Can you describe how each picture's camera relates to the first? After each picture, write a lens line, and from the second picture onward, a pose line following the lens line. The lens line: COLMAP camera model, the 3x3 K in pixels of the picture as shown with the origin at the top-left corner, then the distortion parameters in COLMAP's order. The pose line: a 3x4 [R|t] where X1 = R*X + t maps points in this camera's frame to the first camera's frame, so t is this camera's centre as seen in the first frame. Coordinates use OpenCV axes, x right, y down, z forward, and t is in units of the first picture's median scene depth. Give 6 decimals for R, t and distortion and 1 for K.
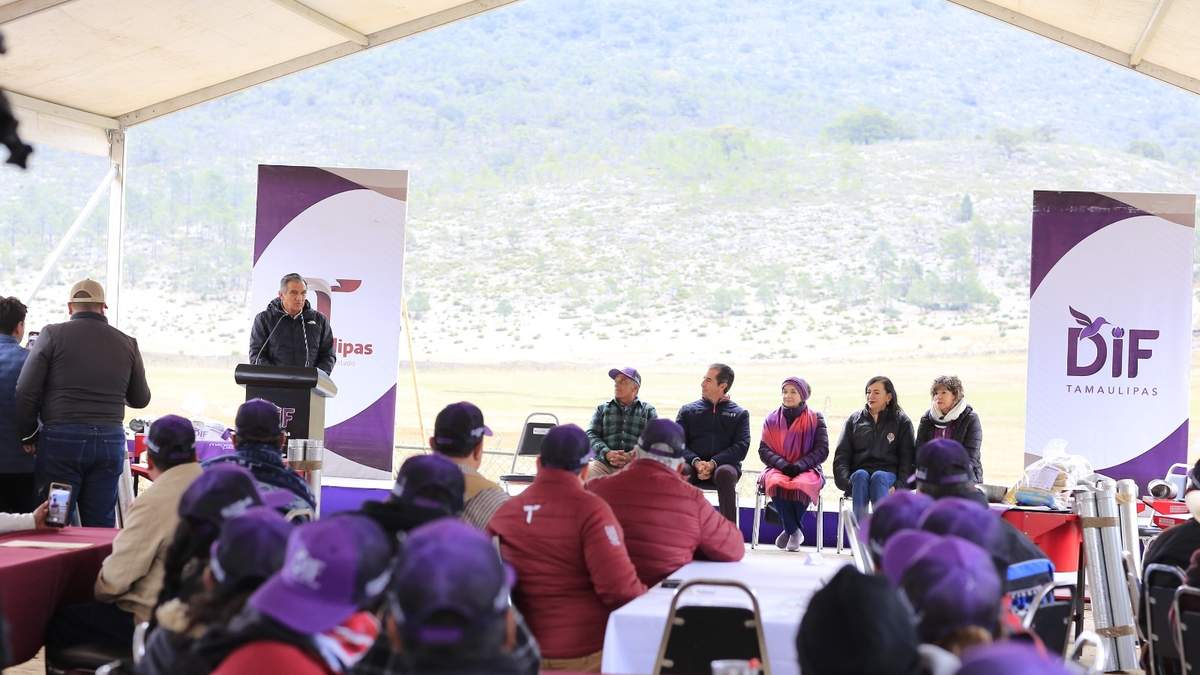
lens RADIAL K [[2785.8, 0, 600.0], [0, 2785.8, 337.5], [0, 0, 1]] dist [-0.019334, -0.347287]
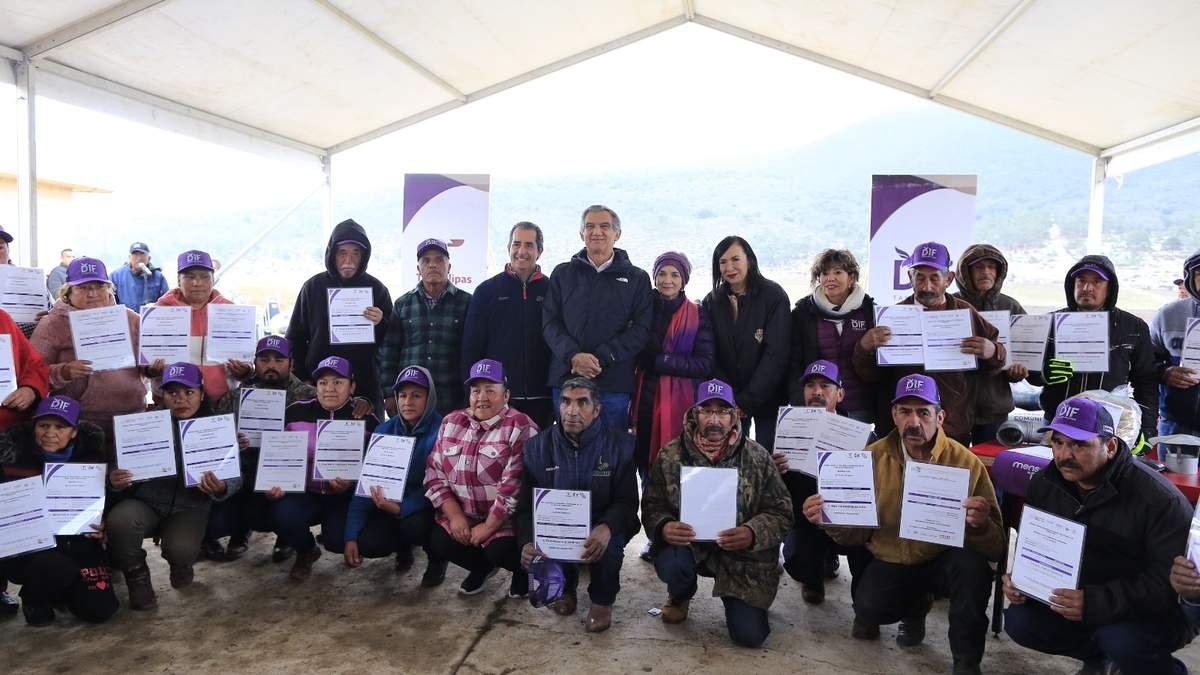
lens RADIAL K [[2785.8, 0, 600.0], [0, 2785.8, 337.5], [0, 0, 1]] dist [-0.019334, -0.347287]
pose [[0.999861, -0.014980, 0.007287, -0.017267], [0.014774, 0.999514, 0.027454, -0.006676], [-0.007695, -0.027343, 0.999596, -0.737486]]
